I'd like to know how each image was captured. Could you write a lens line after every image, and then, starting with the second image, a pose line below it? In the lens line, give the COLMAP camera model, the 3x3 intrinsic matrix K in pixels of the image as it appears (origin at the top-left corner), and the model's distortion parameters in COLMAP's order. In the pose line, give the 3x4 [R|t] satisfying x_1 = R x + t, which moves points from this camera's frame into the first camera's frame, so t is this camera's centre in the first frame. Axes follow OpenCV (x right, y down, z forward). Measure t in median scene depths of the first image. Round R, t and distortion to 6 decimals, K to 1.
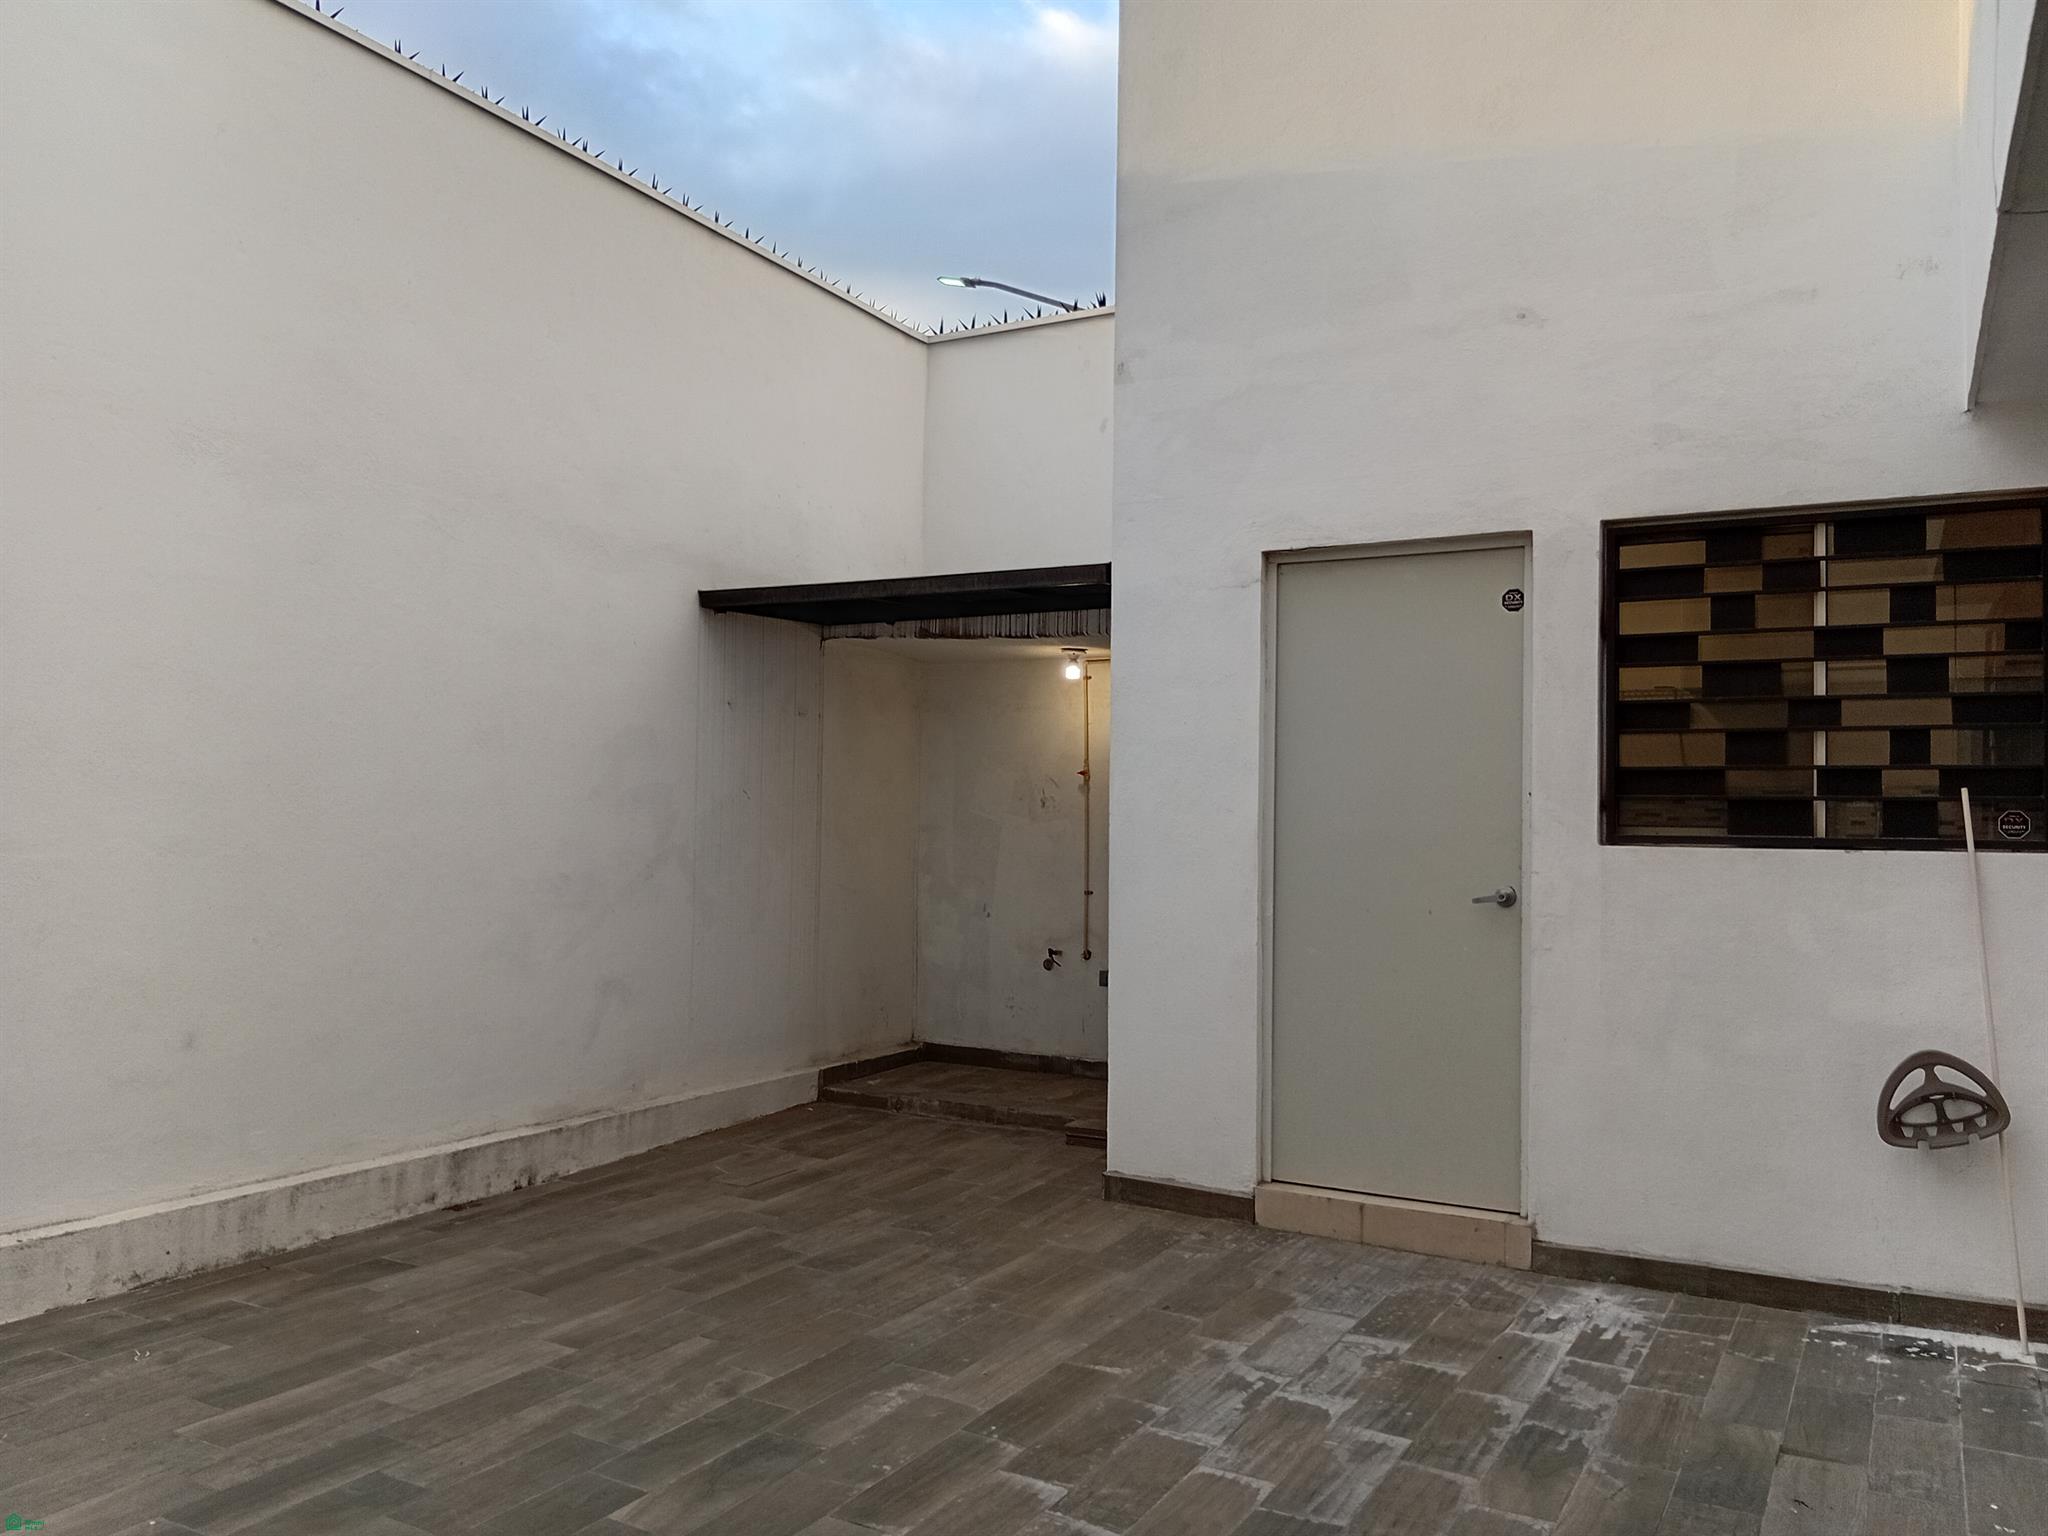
lens RADIAL K [[1582.9, 0, 1012.5], [0, 1582.9, 761.4], [0, 0, 1]] dist [0.072535, -0.150339]
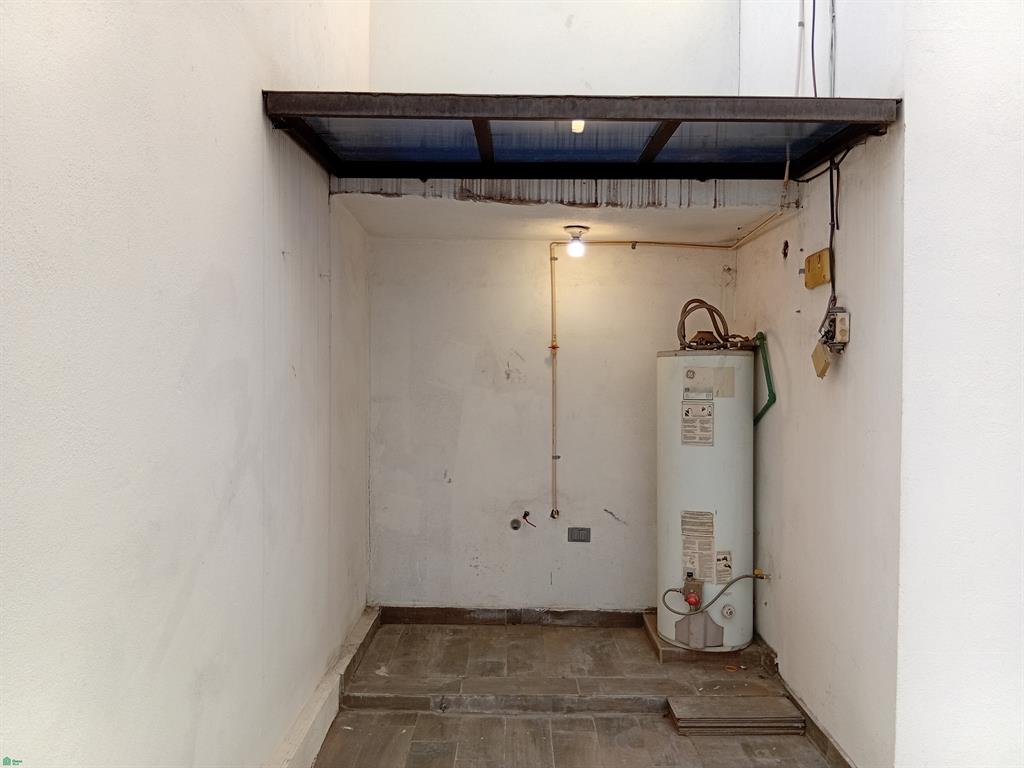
lens RADIAL K [[791.5, 0, 519.6], [0, 791.5, 386.1], [0, 0, 1]] dist [0.072535, -0.150339]
pose [[0.874606, -0.014866, 0.484607, -0.248001], [-0.014715, 0.998255, 0.057180, 0.003465], [-0.484611, -0.057141, 0.872861, 0.563927]]
